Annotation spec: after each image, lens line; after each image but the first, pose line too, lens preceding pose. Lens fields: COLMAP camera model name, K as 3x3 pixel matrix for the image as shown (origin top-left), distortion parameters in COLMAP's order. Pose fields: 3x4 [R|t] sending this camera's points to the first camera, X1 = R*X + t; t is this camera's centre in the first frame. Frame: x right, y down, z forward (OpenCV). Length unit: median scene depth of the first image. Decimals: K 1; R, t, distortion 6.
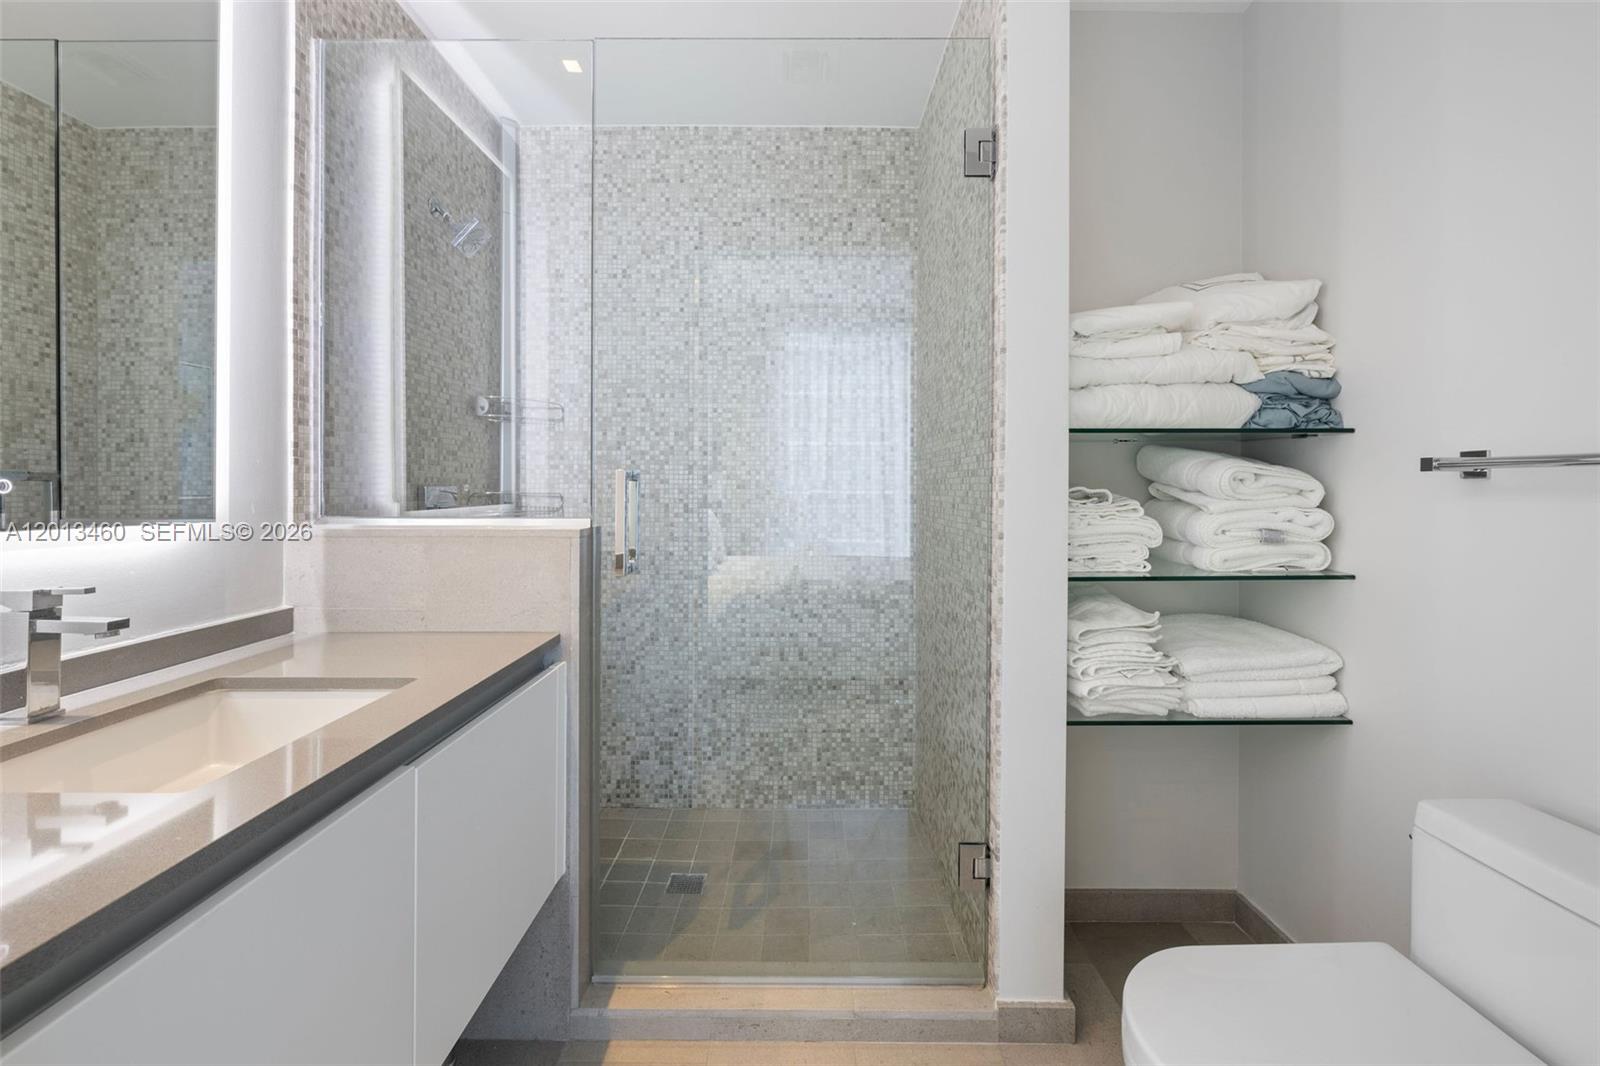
lens RADIAL K [[691.5, 0, 813.2], [0, 691.5, 491.0], [0, 0, 1]] dist [-0.001602, 0.000280]
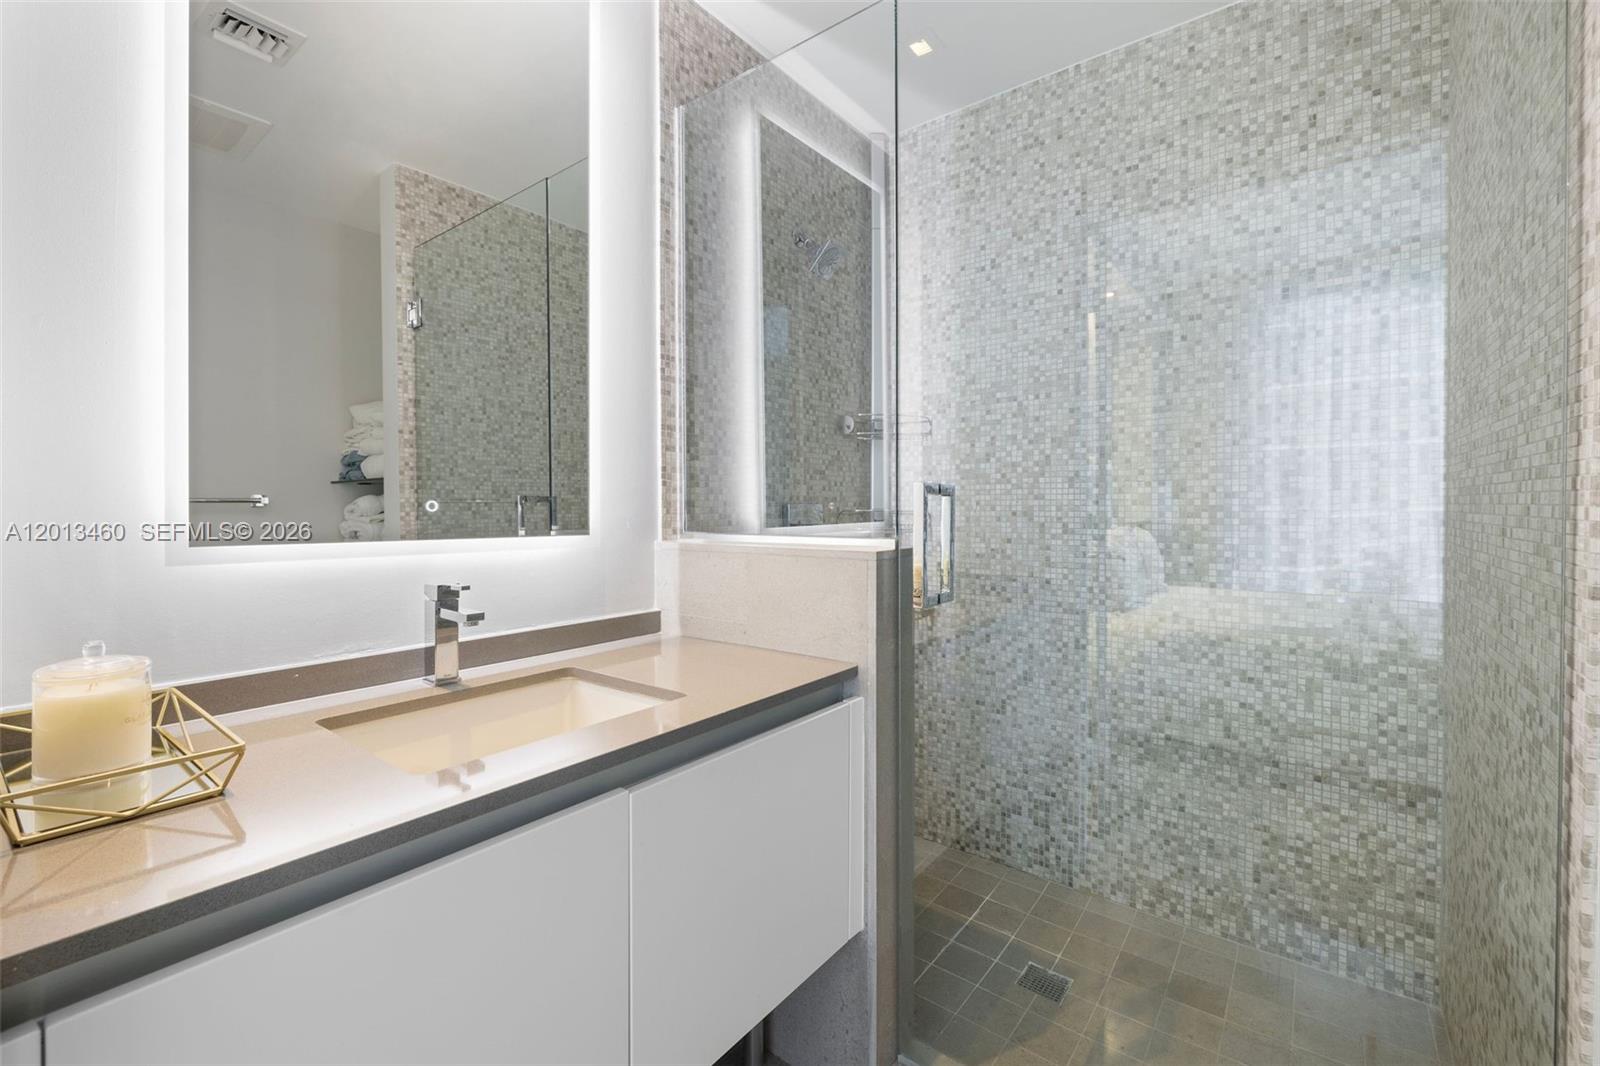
lens RADIAL K [[691.5, 0, 779.0], [0, 691.5, 515.1], [0, 0, 1]] dist [-0.001602, 0.000280]
pose [[0.780754, 0.002266, -0.624835, 0.069250], [0.003614, 0.999960, 0.008143, 0.000778], [0.624828, -0.008616, 0.780715, 0.132723]]
